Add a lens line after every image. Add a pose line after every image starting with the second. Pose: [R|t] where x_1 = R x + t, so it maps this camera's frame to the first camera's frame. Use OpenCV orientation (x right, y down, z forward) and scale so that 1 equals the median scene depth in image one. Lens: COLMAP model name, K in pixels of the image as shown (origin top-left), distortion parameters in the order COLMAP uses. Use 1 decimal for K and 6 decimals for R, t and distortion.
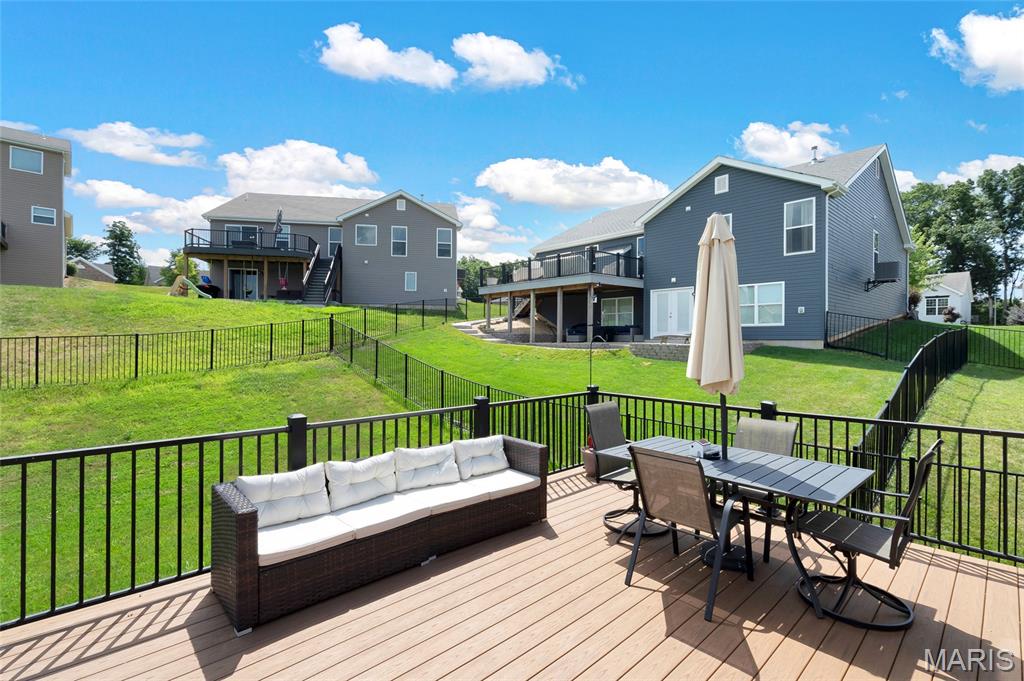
lens RADIAL K [[469.8, 0, 512.0], [0, 469.8, 340.5], [0, 0, 1]] dist [-0.002675, 0.000194]
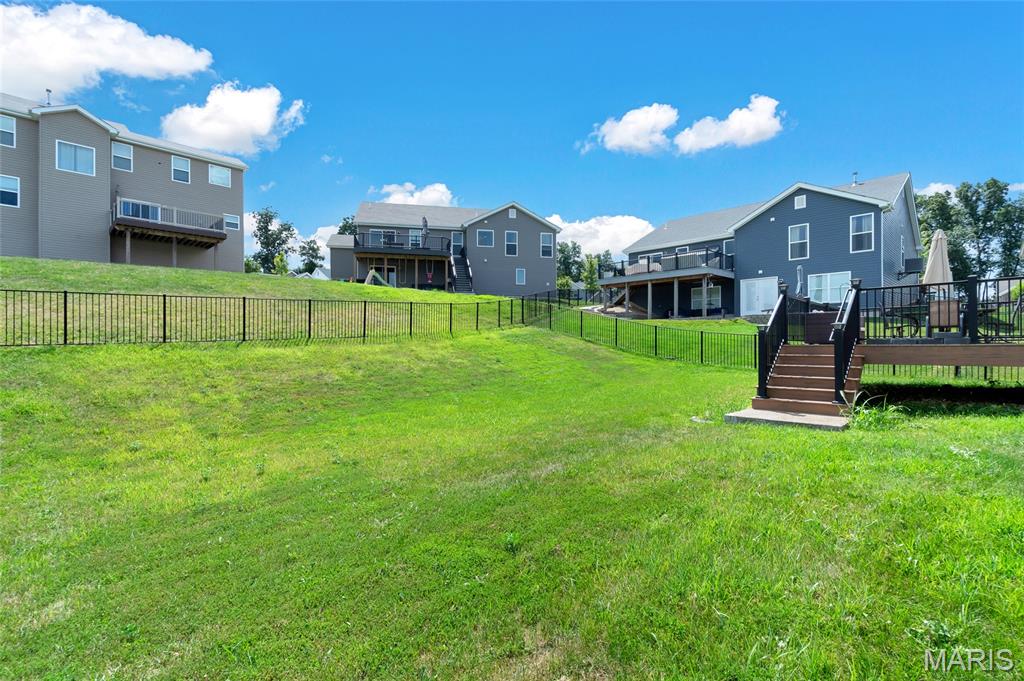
lens RADIAL K [[477.1, 0, 512.0], [0, 477.1, 340.5], [0, 0, 1]] dist [-0.002747, 0.000676]
pose [[0.999100, -0.006476, 0.041914, -0.315186], [0.006970, 0.999908, -0.011664, 0.057760], [-0.041835, 0.011946, 0.999053, -0.245531]]
